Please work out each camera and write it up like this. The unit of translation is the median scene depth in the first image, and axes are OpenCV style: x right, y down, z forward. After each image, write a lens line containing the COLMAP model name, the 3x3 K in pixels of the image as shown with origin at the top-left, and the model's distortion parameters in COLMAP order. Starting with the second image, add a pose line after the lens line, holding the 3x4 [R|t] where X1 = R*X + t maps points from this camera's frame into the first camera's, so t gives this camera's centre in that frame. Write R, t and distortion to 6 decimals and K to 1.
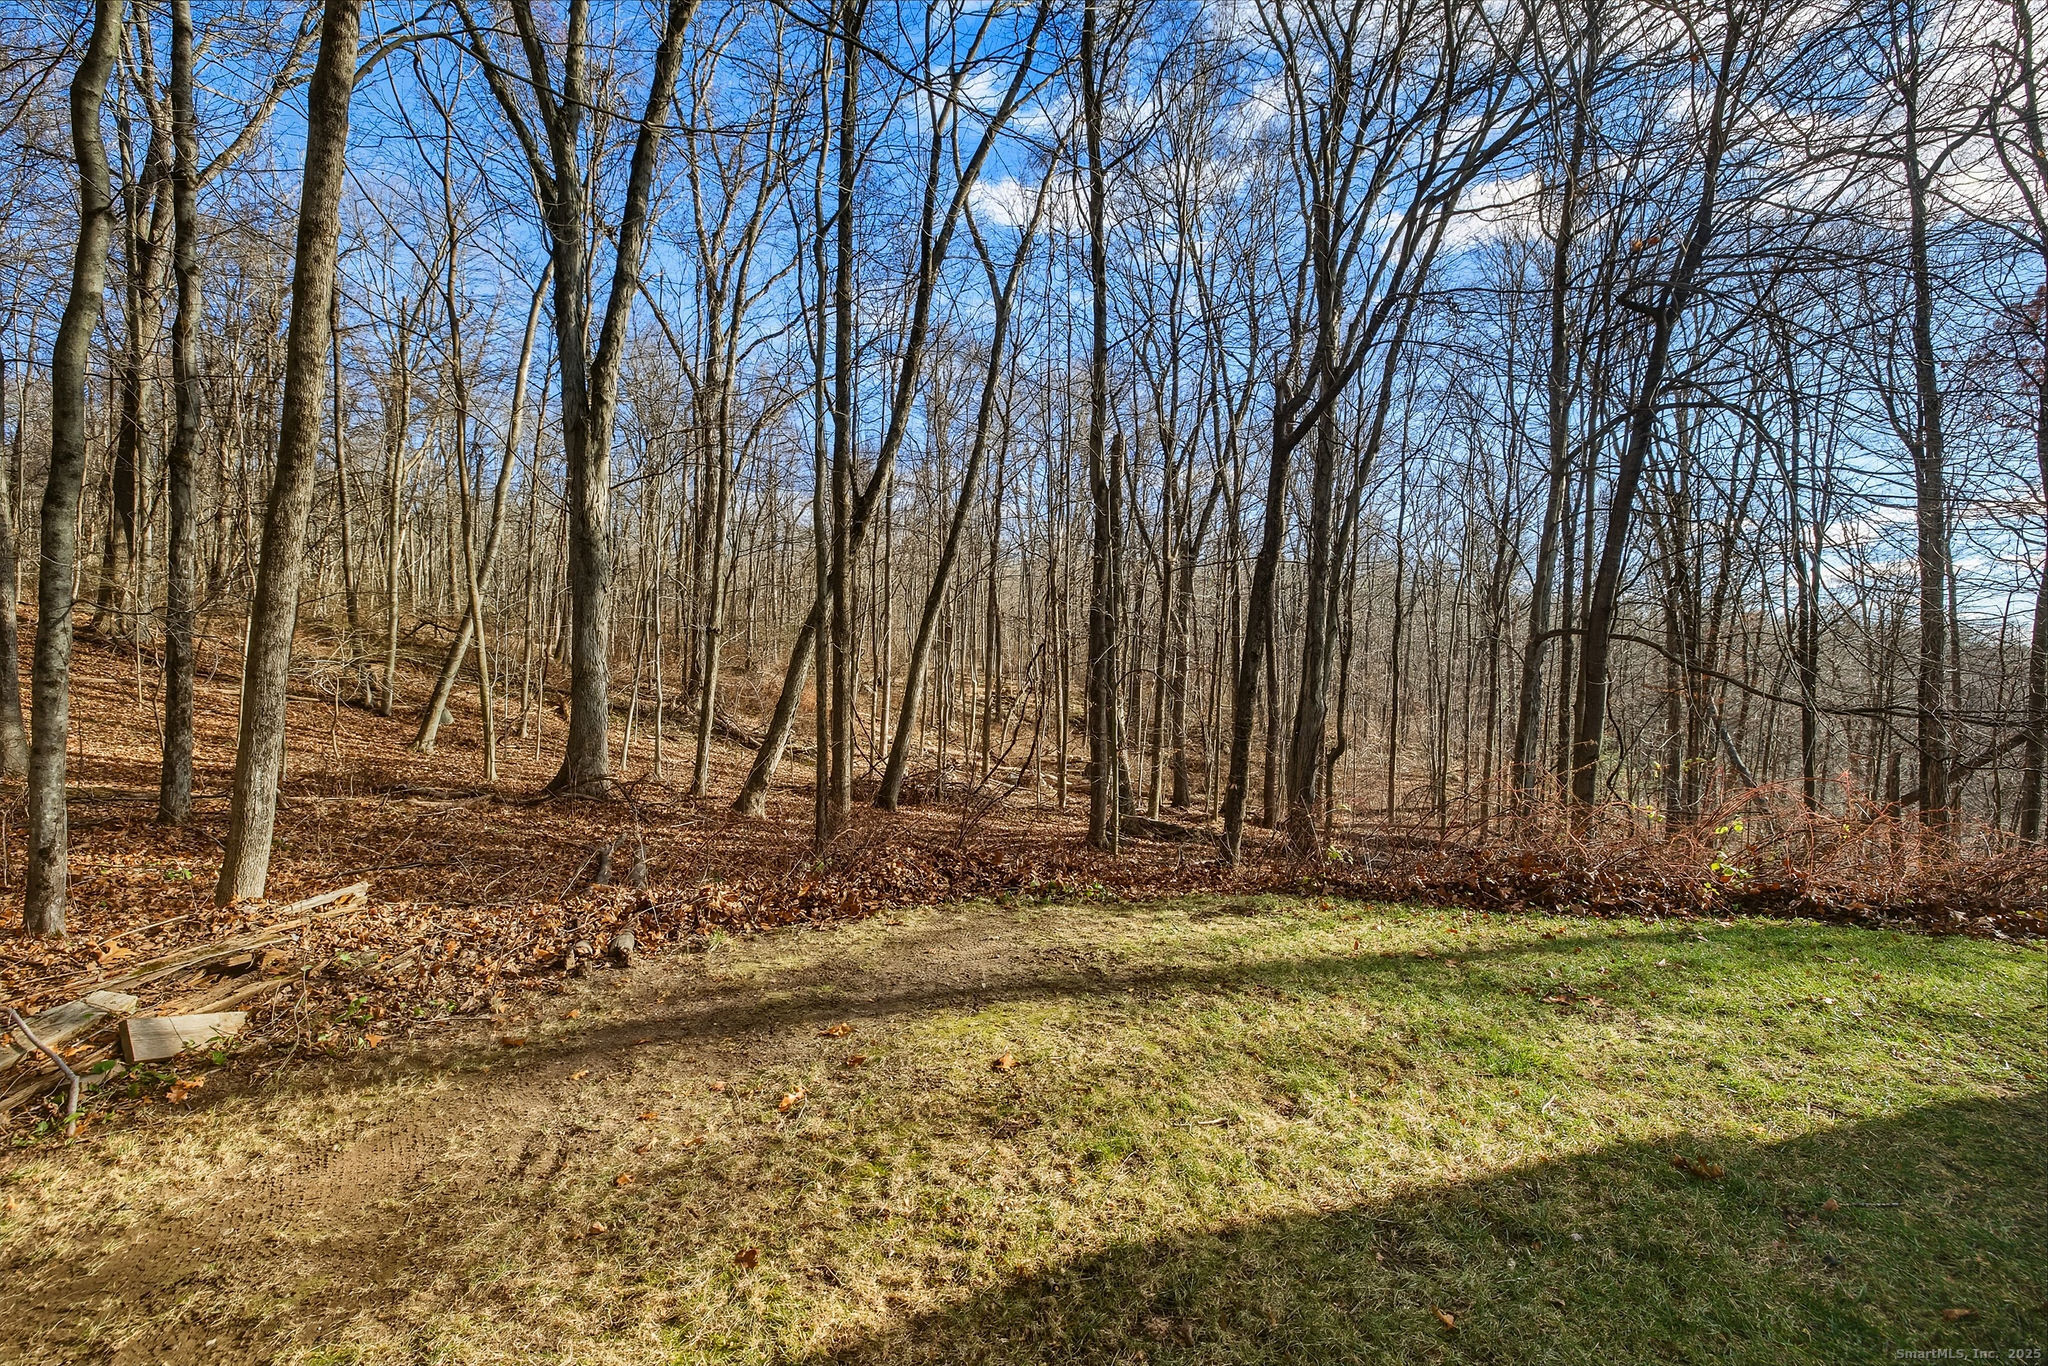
lens RADIAL K [[867.1, 0, 1029.8], [0, 867.1, 682.7], [0, 0, 1]] dist [-0.004304, 0.001750]
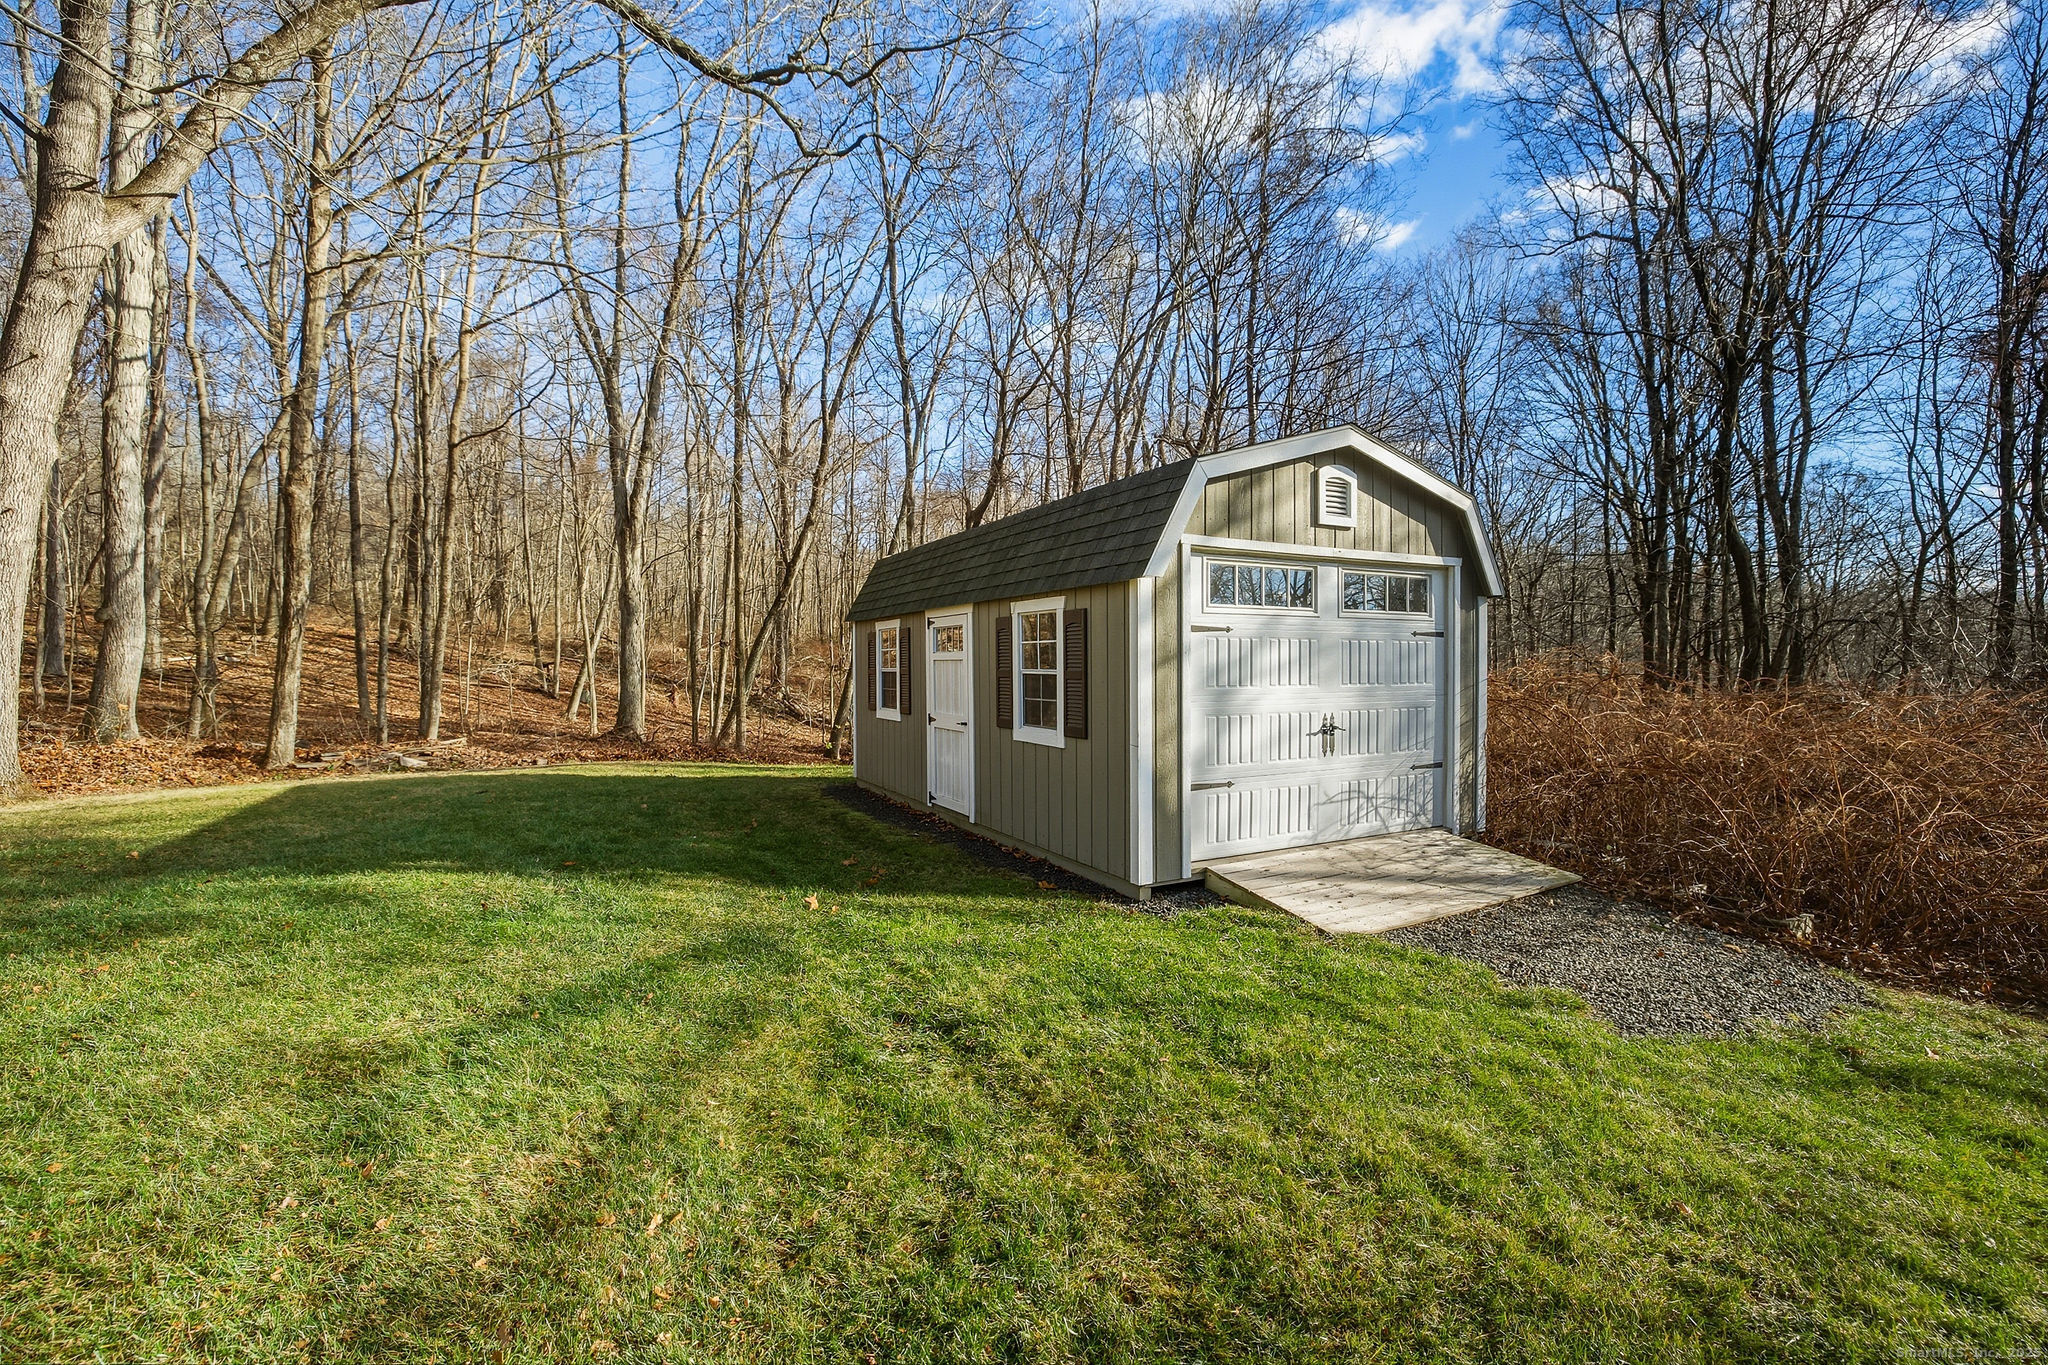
lens RADIAL K [[867.1, 0, 1015.7], [0, 867.1, 672.2], [0, 0, 1]] dist [-0.004304, 0.001750]
pose [[0.978684, -0.001090, -0.205369, 0.533703], [-0.000223, 0.999980, -0.006373, 0.002003], [0.205372, 0.006283, 0.978664, -0.486775]]
